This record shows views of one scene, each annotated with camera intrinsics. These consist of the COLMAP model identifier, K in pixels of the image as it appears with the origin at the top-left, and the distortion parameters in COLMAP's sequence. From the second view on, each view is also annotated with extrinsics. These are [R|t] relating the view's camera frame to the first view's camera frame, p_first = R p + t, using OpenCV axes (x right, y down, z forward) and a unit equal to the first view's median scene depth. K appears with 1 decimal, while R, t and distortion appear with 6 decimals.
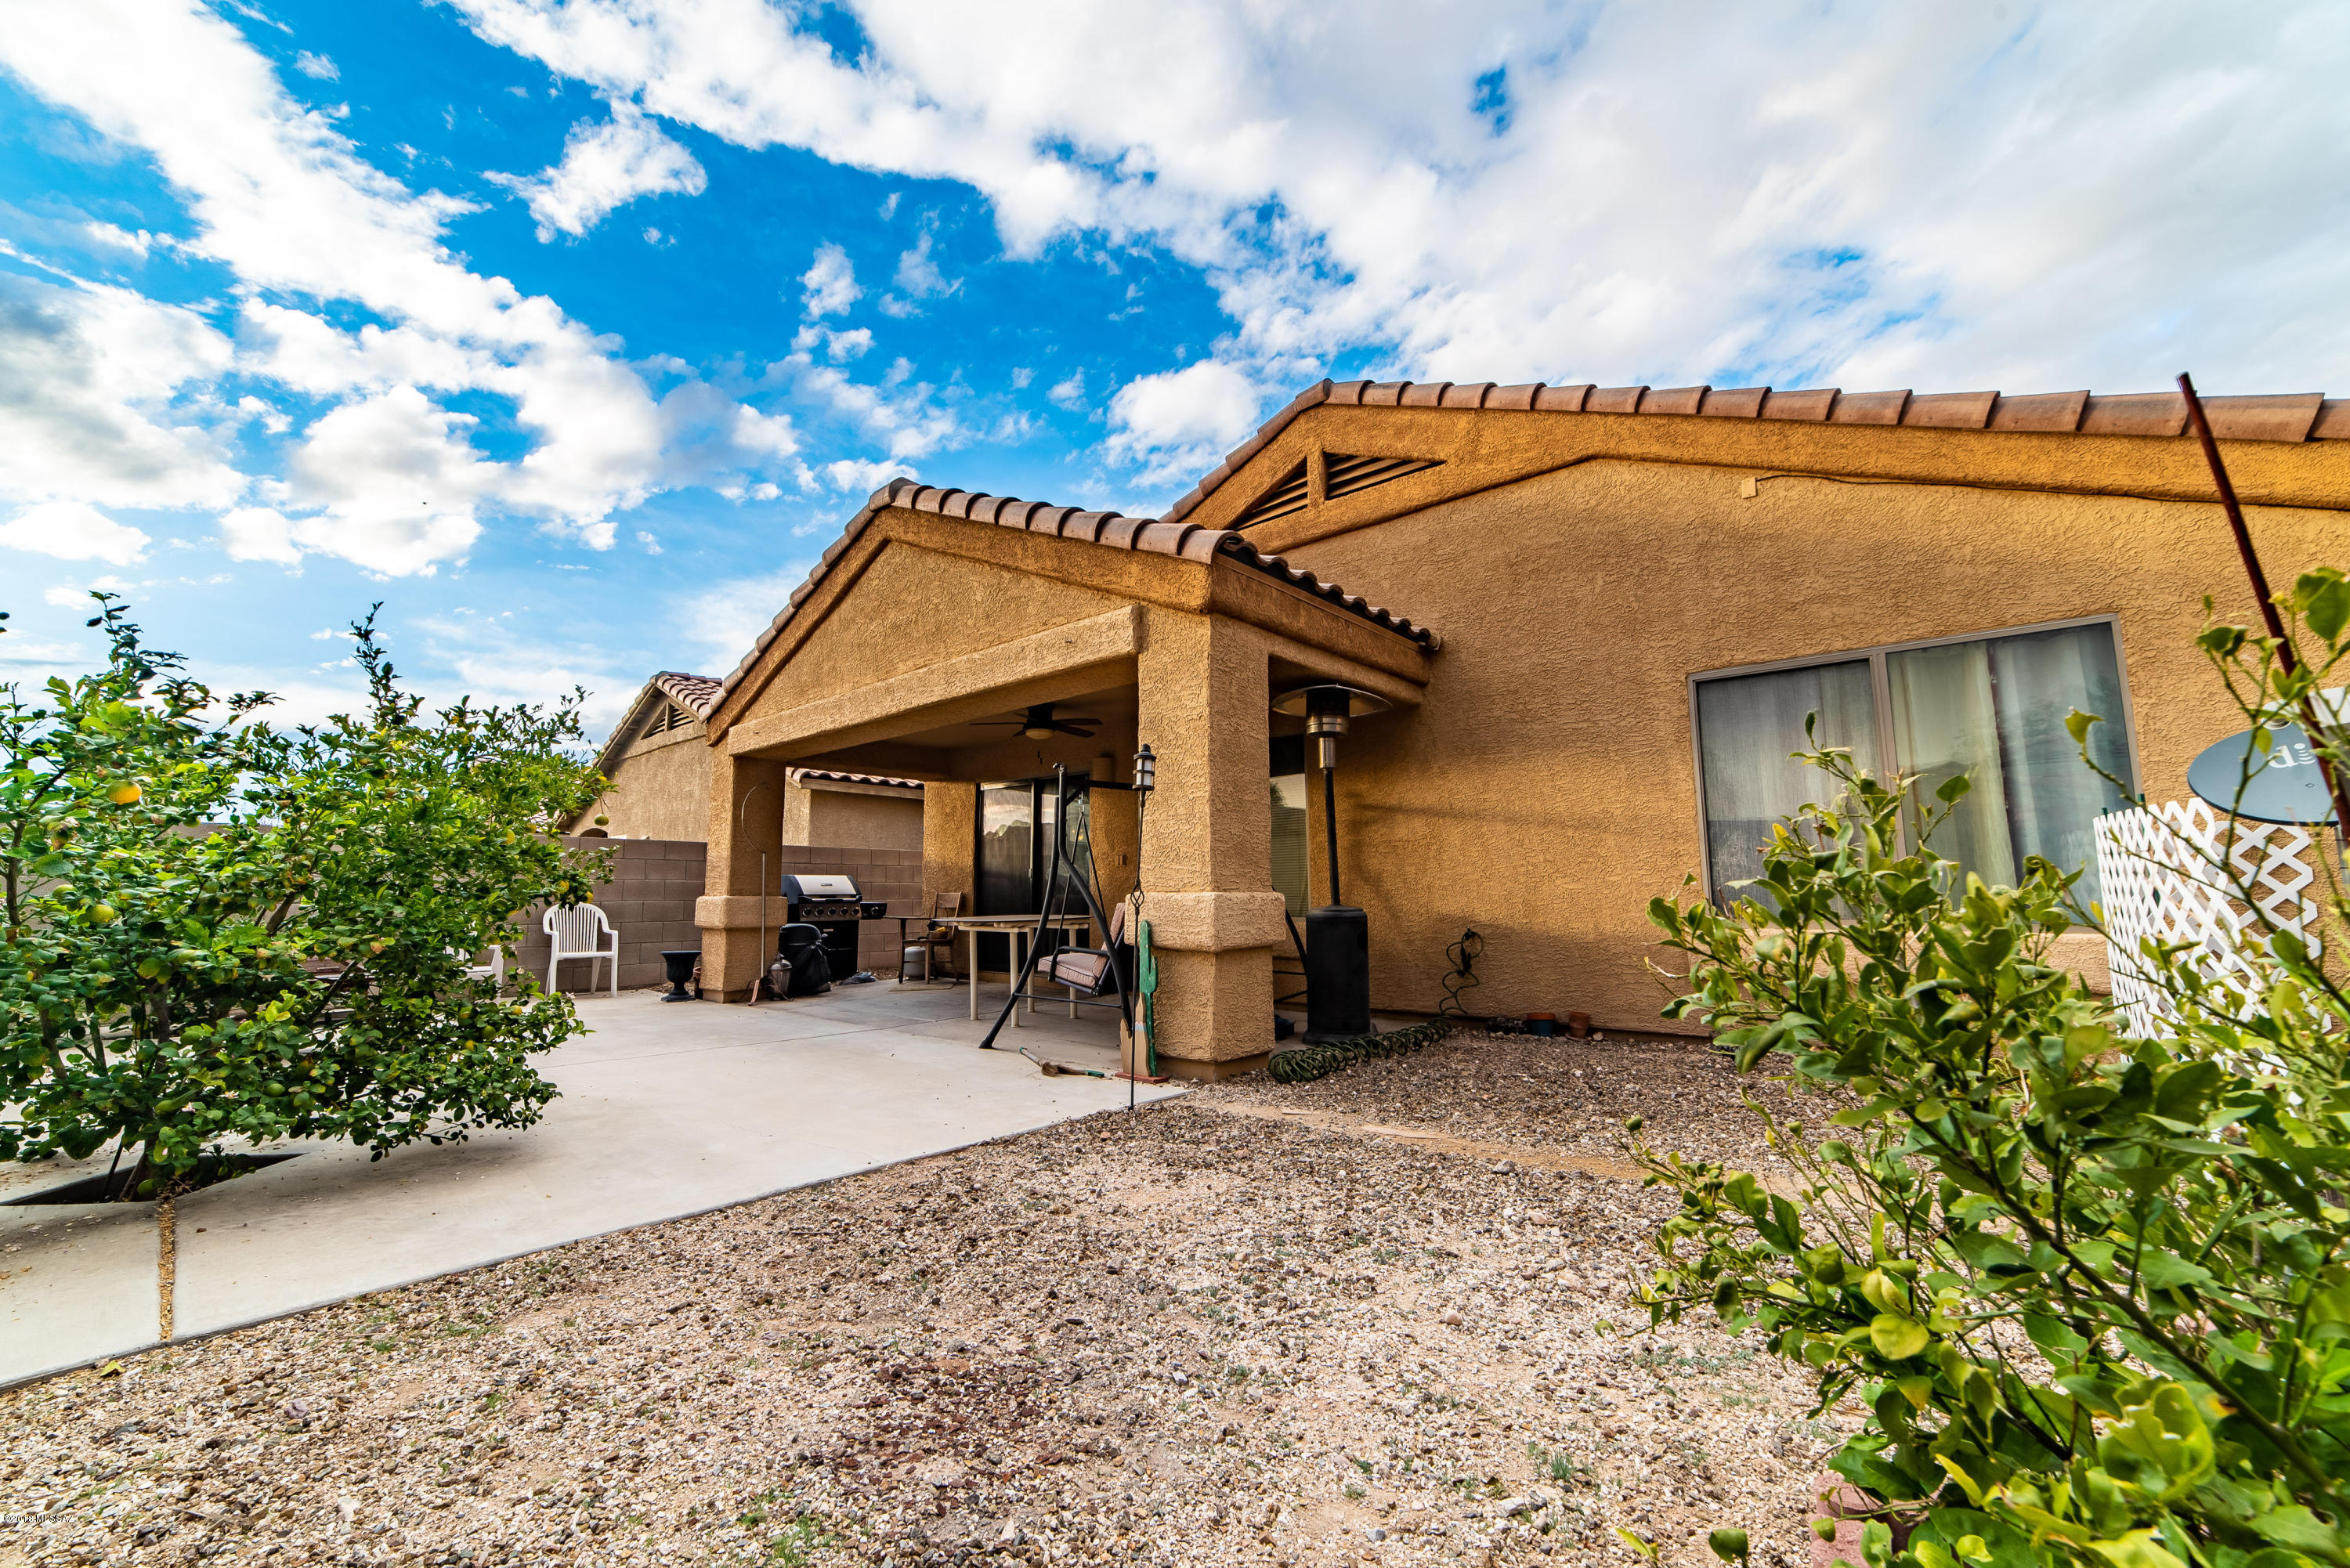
lens RADIAL K [[904.1, 0, 1161.7], [0, 904.1, 782.6], [0, 0, 1]] dist [-0.019771, 0.006971]
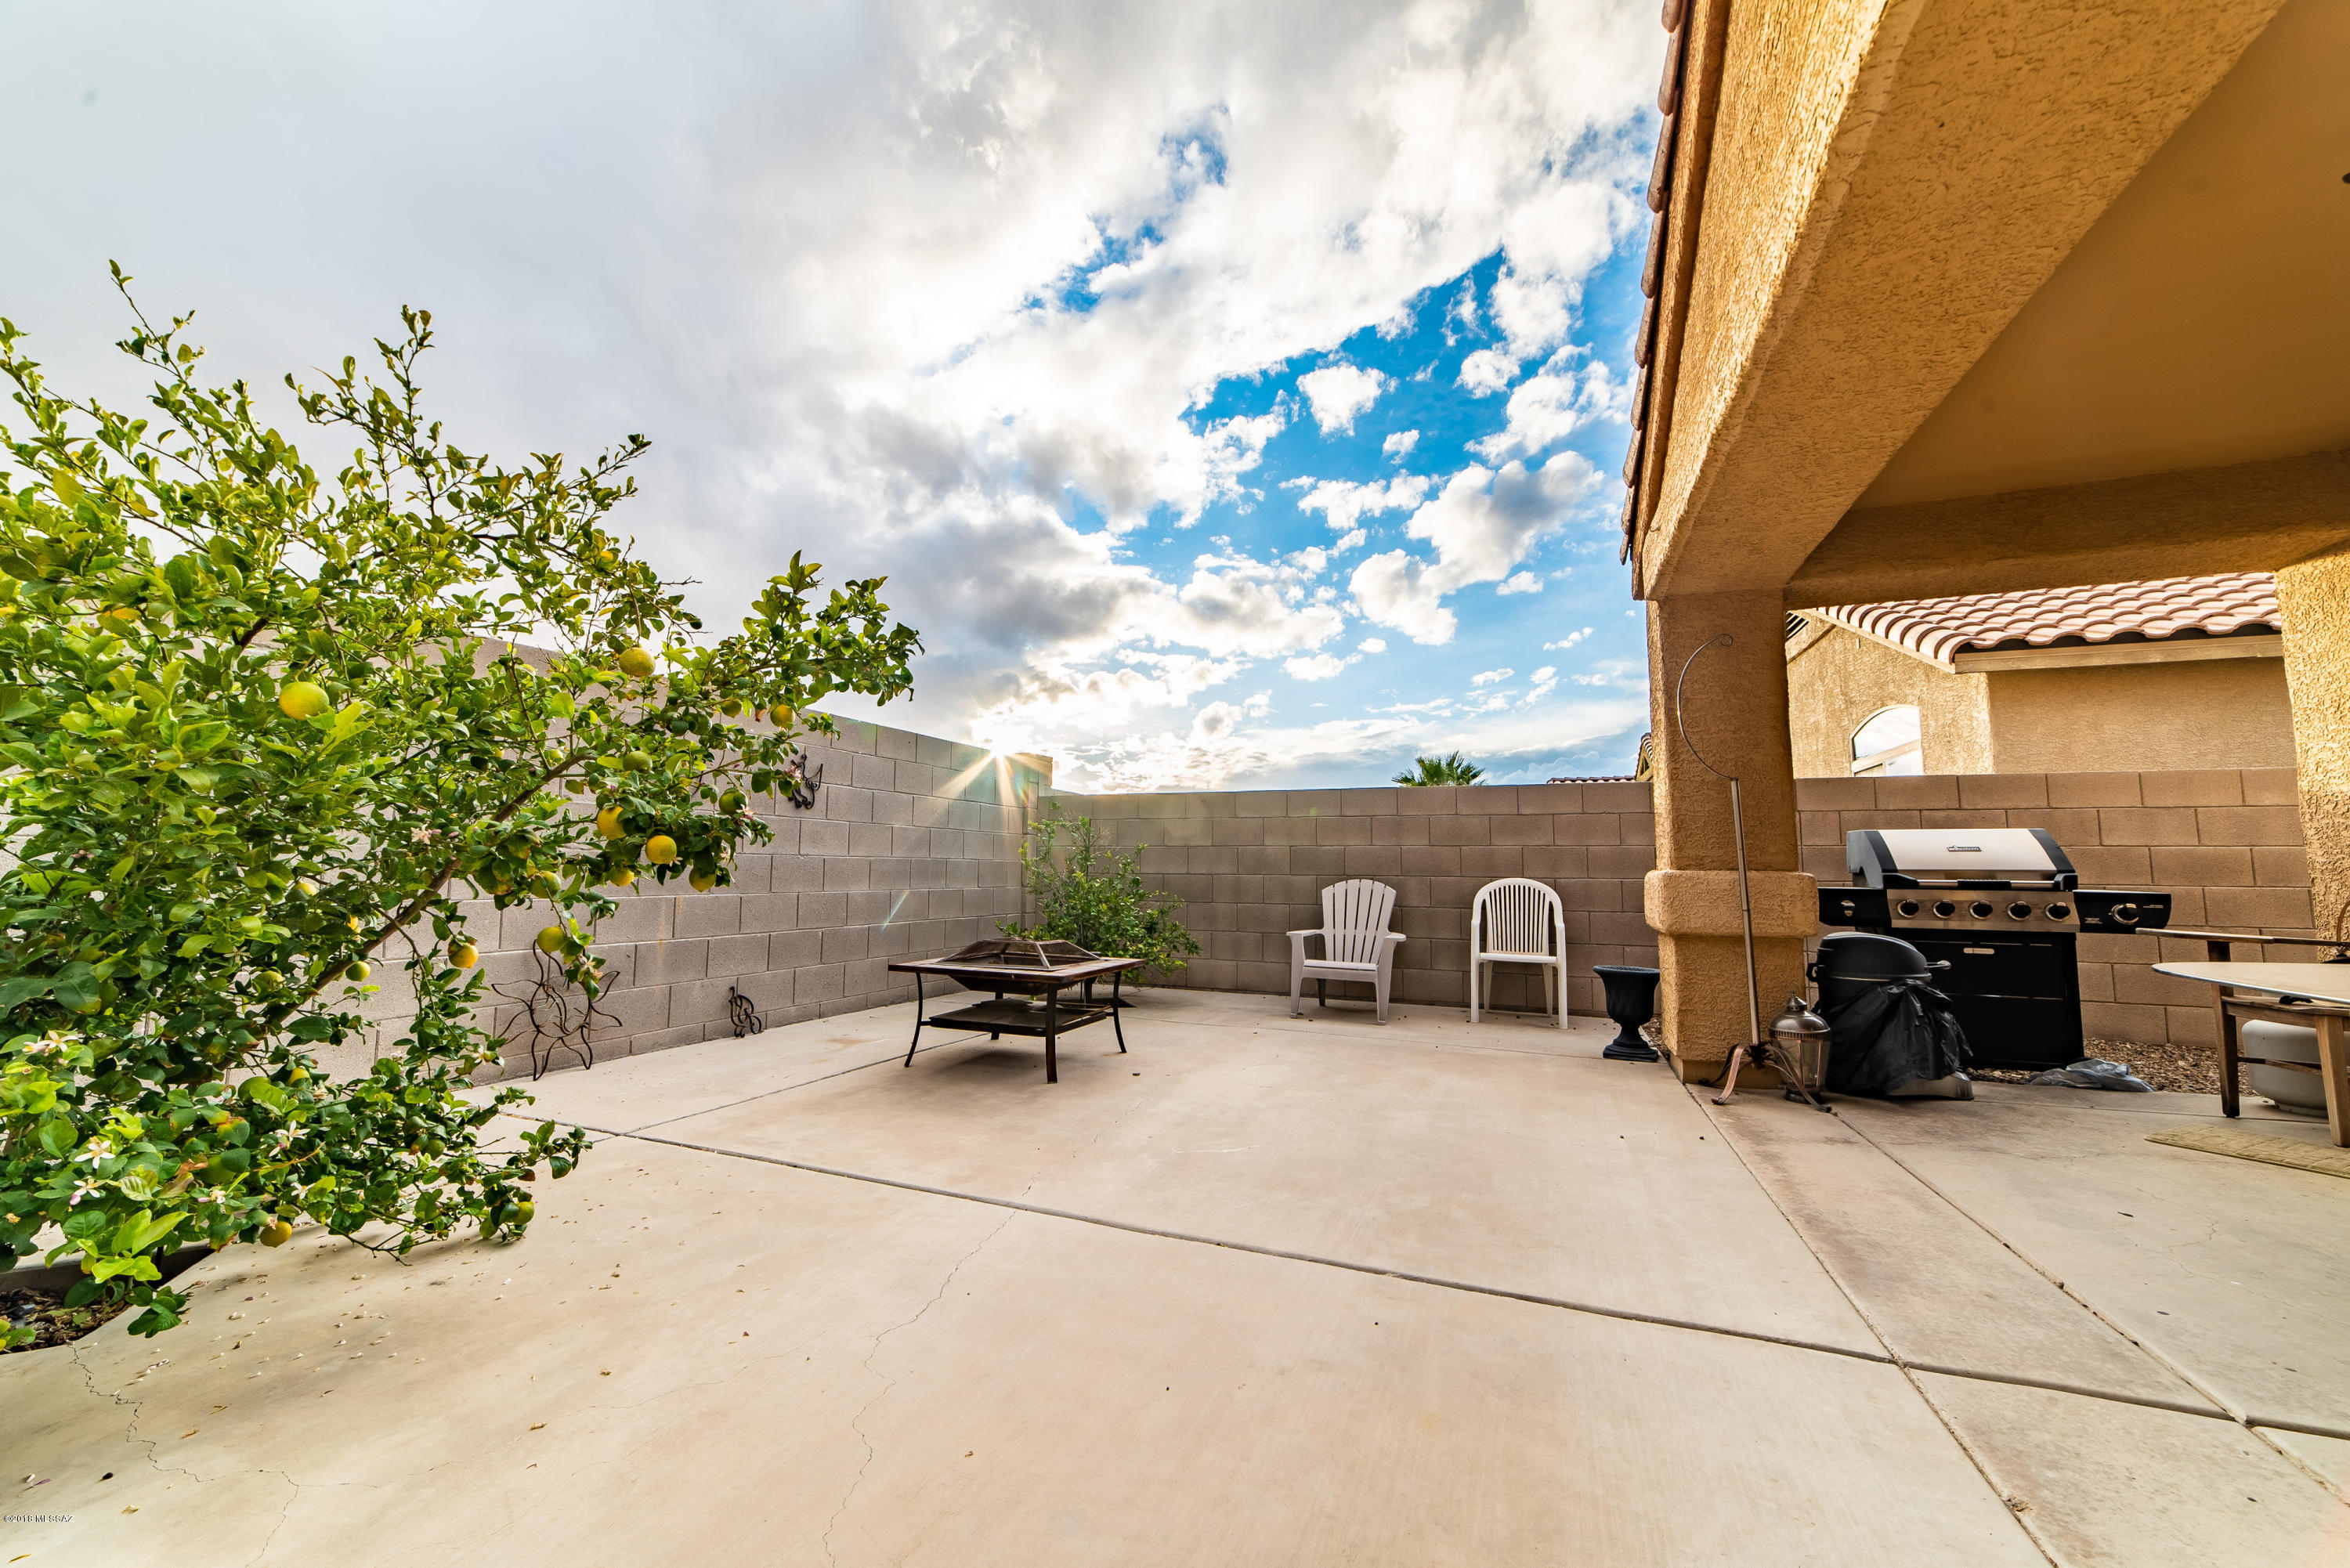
lens RADIAL K [[904.1, 0, 1161.7], [0, 904.1, 782.6], [0, 0, 1]] dist [-0.019771, 0.006971]
pose [[0.320611, -0.085630, -0.943332, -0.084749], [0.104443, 0.993029, -0.054644, 0.069688], [0.941435, -0.081005, 0.327320, 0.531034]]
